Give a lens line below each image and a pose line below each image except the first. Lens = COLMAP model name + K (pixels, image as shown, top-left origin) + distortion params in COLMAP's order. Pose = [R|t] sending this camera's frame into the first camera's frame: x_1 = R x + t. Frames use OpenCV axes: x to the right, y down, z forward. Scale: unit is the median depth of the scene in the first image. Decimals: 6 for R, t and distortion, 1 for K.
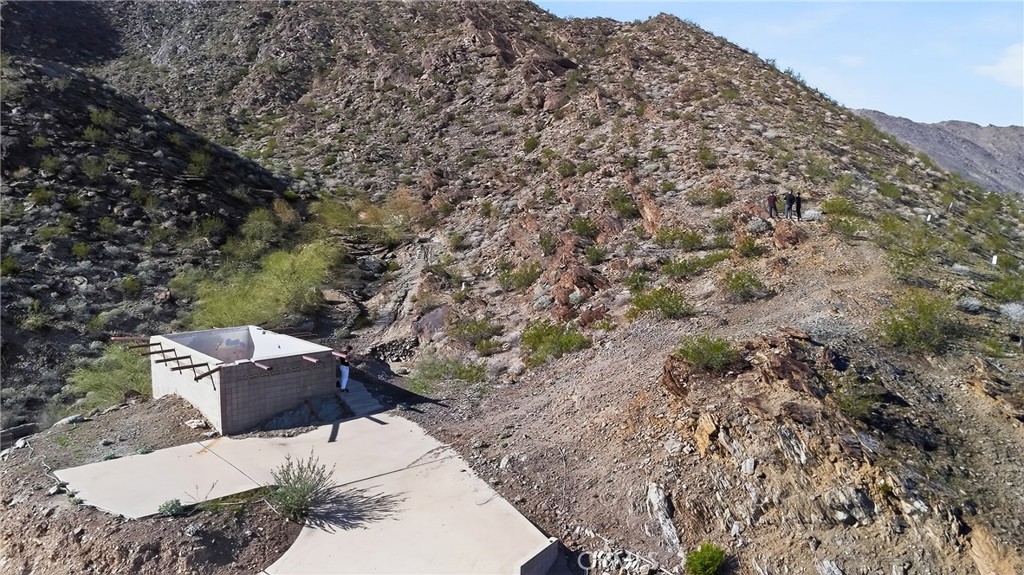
lens RADIAL K [[757.6, 0, 515.8], [0, 757.6, 283.1], [0, 0, 1]] dist [0.089548, -0.099810]
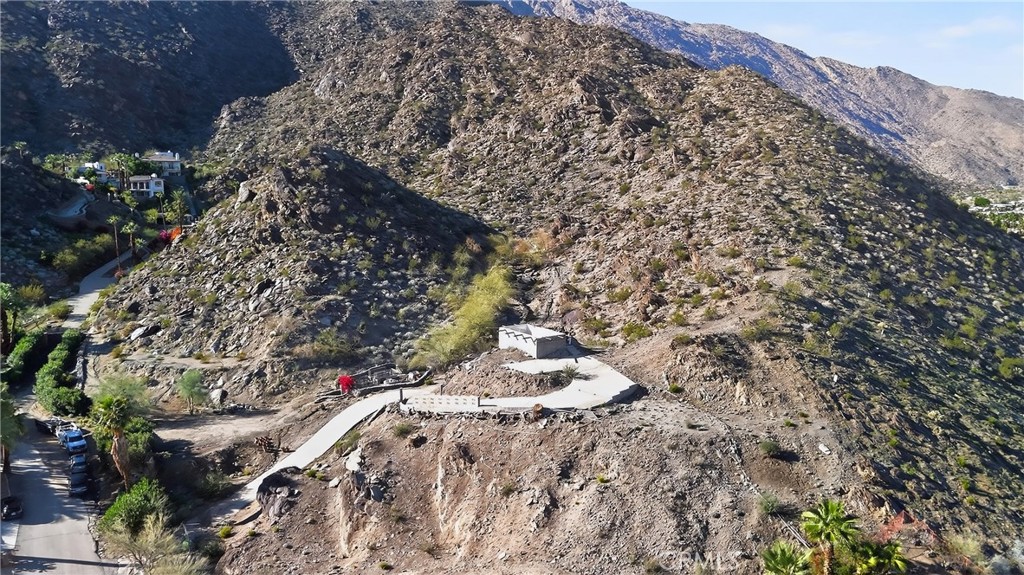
lens RADIAL K [[757.6, 0, 516.8], [0, 757.6, 291.4], [0, 0, 1]] dist [0.089548, -0.099810]
pose [[0.993931, 0.019533, -0.108256, -0.033112], [-0.015674, 0.999215, 0.036383, -0.060212], [0.108881, -0.034466, 0.993457, -0.640279]]
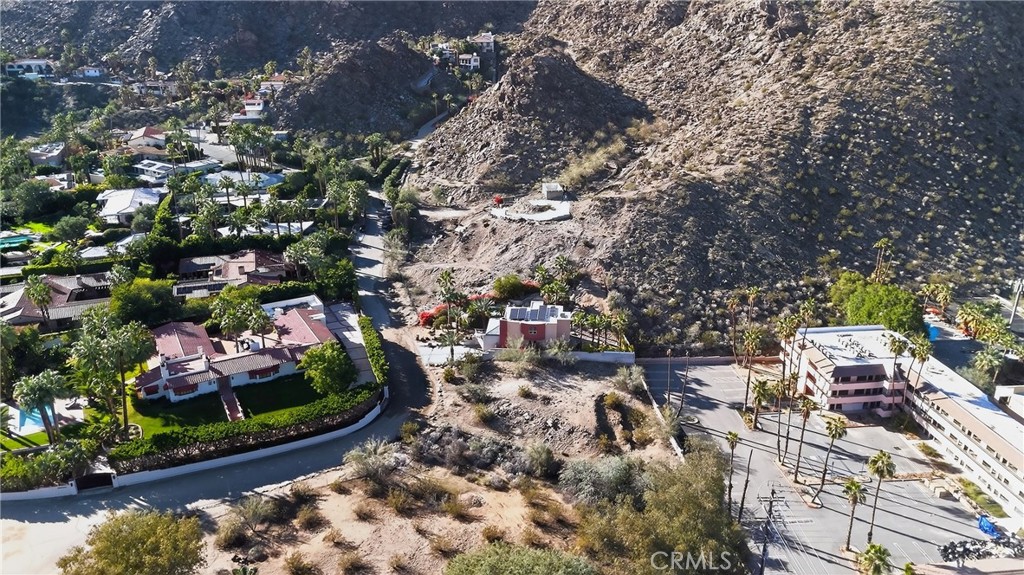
lens RADIAL K [[757.6, 0, 521.6], [0, 757.6, 291.9], [0, 0, 1]] dist [0.089548, -0.099810]
pose [[0.830879, 0.210570, -0.515073, 0.985992], [-0.066295, 0.956502, 0.284091, -0.296232], [0.552490, -0.201899, 0.808698, -1.533793]]
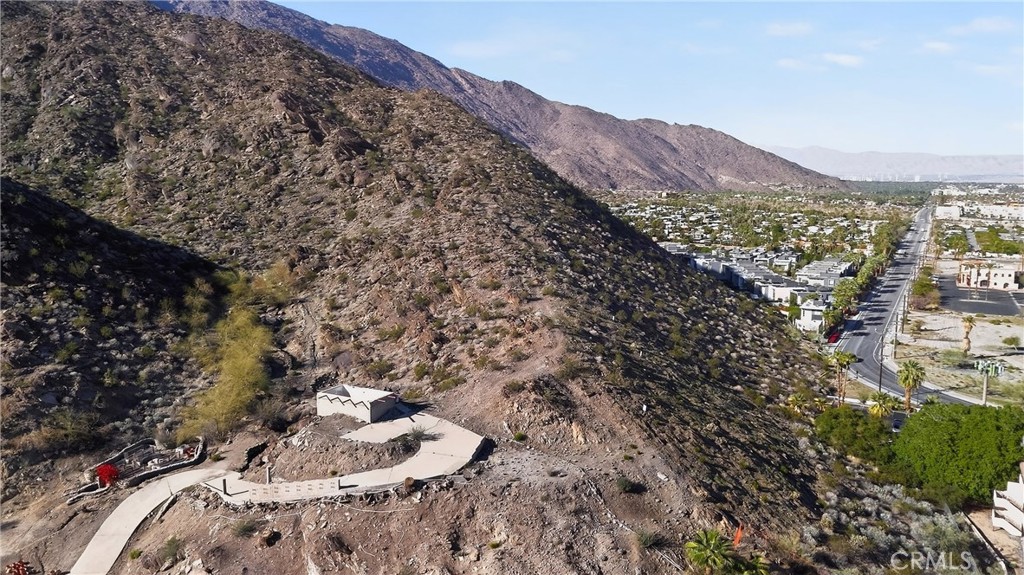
lens RADIAL K [[757.6, 0, 518.7], [0, 757.6, 287.0], [0, 0, 1]] dist [0.089548, -0.099810]
pose [[0.942297, -0.044912, 0.331751, -0.234588], [0.035133, 0.998755, 0.035418, -0.131145], [-0.332928, -0.021719, 0.942702, -0.624616]]
